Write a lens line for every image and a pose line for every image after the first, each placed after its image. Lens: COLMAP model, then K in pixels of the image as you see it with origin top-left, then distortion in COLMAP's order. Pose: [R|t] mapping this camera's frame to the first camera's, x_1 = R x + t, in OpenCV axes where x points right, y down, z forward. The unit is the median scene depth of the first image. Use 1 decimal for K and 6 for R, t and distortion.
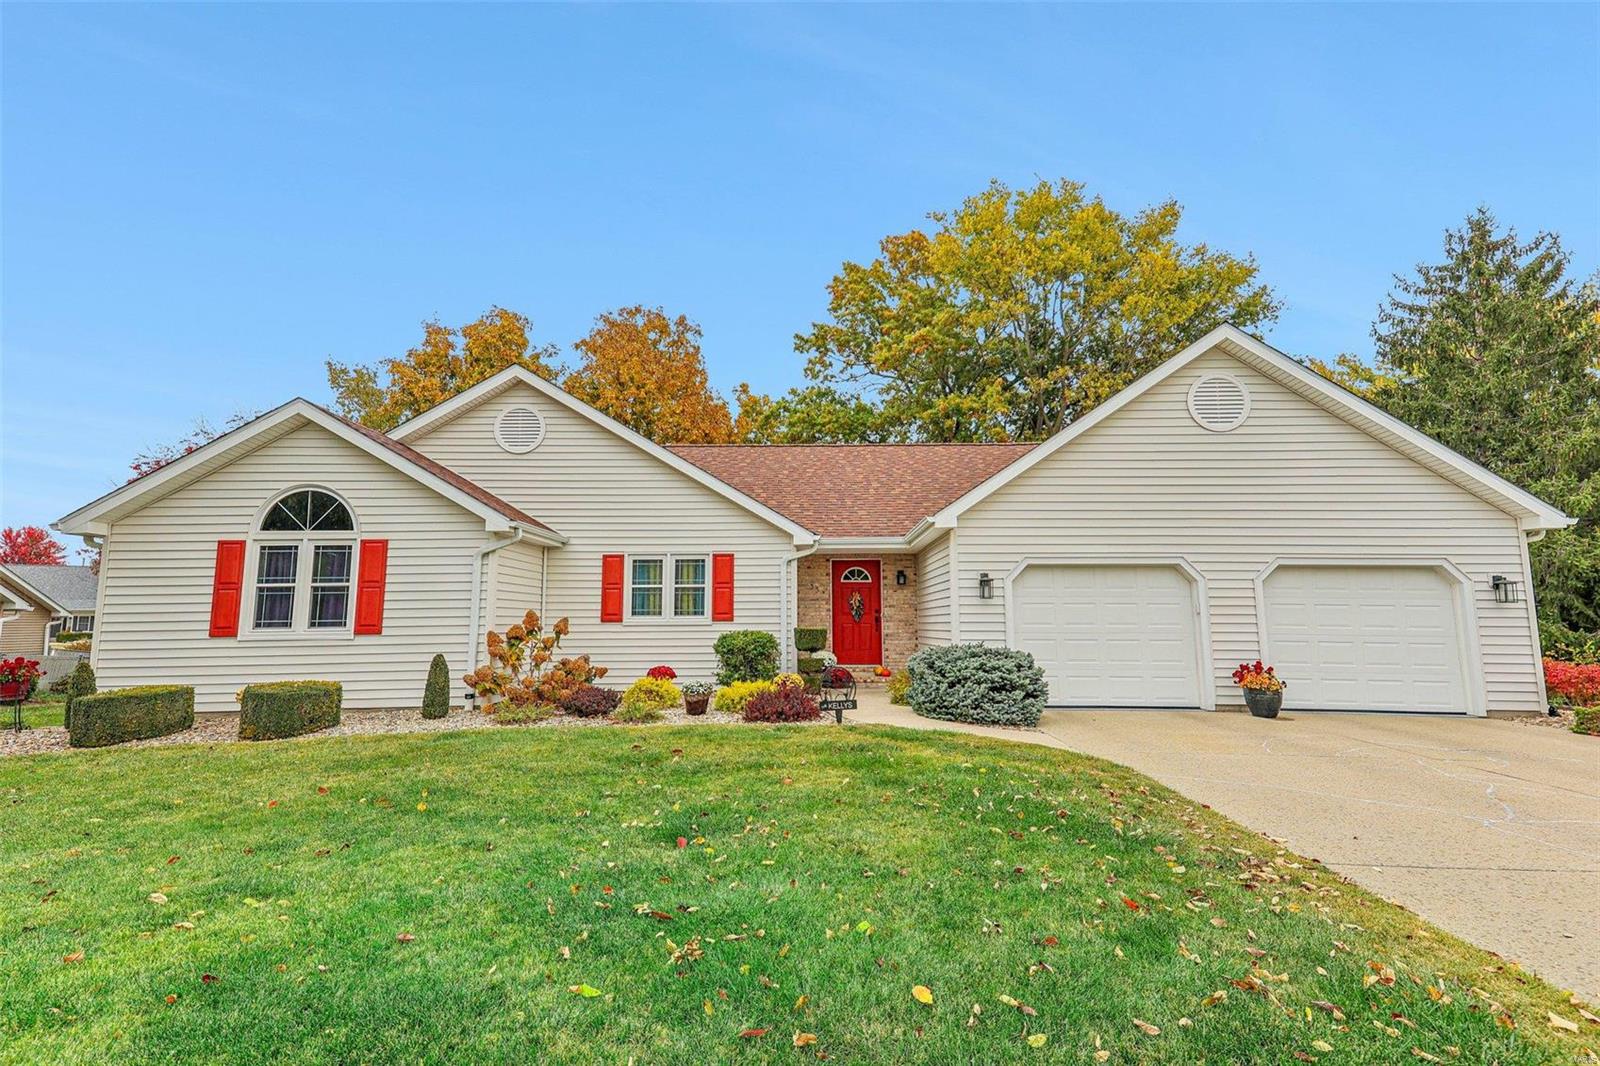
lens RADIAL K [[790.2, 0, 772.3], [0, 790.2, 487.8], [0, 0, 1]] dist [0.026208, -0.002288]
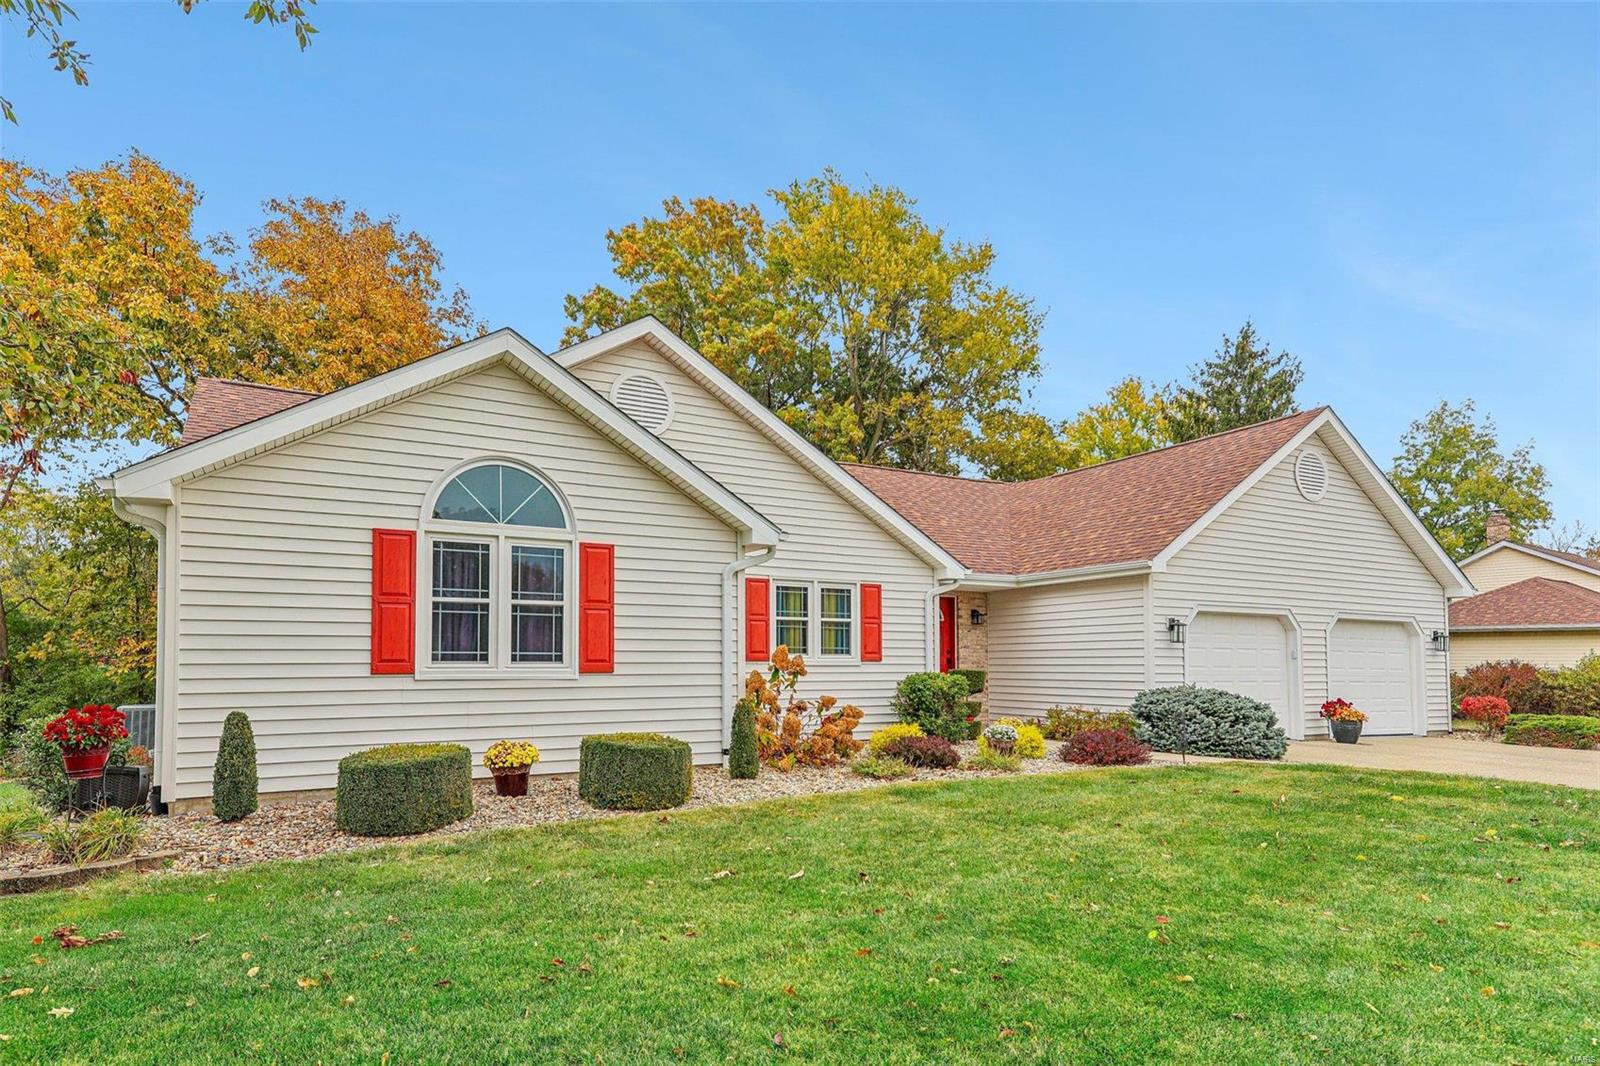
lens RADIAL K [[947.4, 0, 797.1], [0, 947.4, 547.2], [0, 0, 1]] dist [0.047780, -0.002924]
pose [[0.869337, 0.068128, 0.489502, -0.768021], [-0.088520, 0.995901, 0.018600, 0.036182], [-0.486228, -0.059501, 0.871804, 0.153071]]
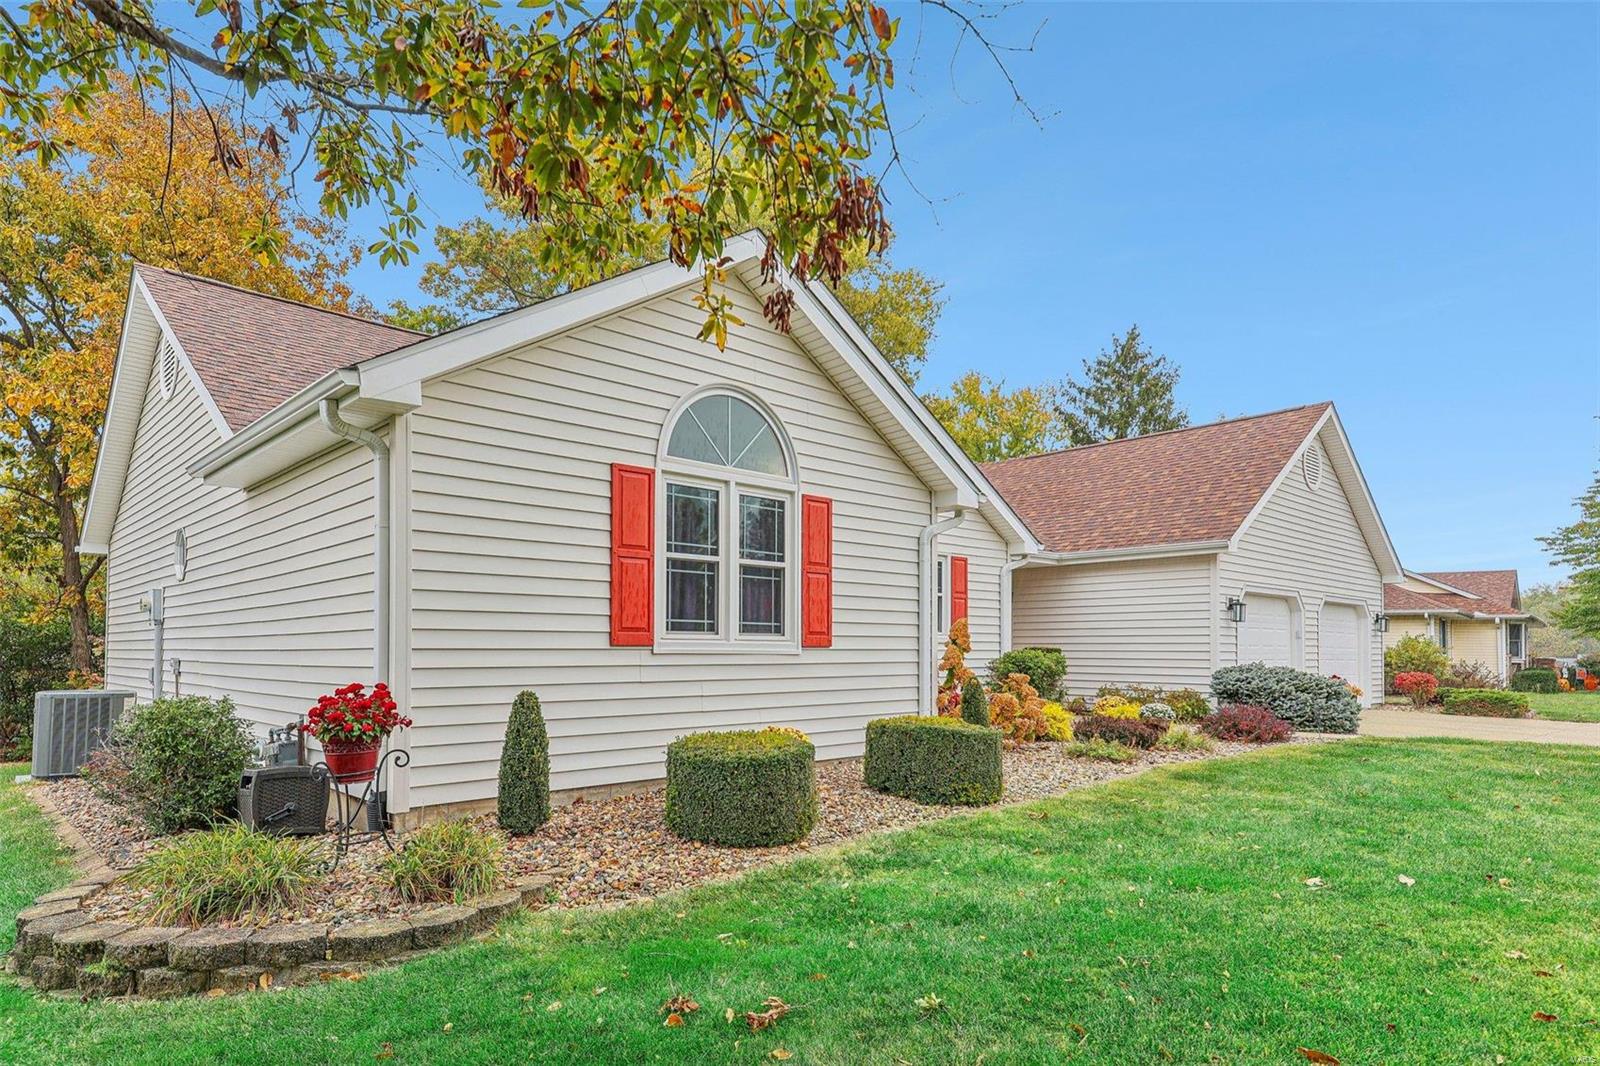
lens RADIAL K [[947.4, 0, 808.4], [0, 947.4, 567.4], [0, 0, 1]] dist [0.047780, -0.002924]
pose [[0.725592, 0.067891, 0.684768, -1.010033], [-0.122109, 0.992031, 0.031034, 0.098025], [-0.677204, -0.106134, 0.728100, 0.458992]]
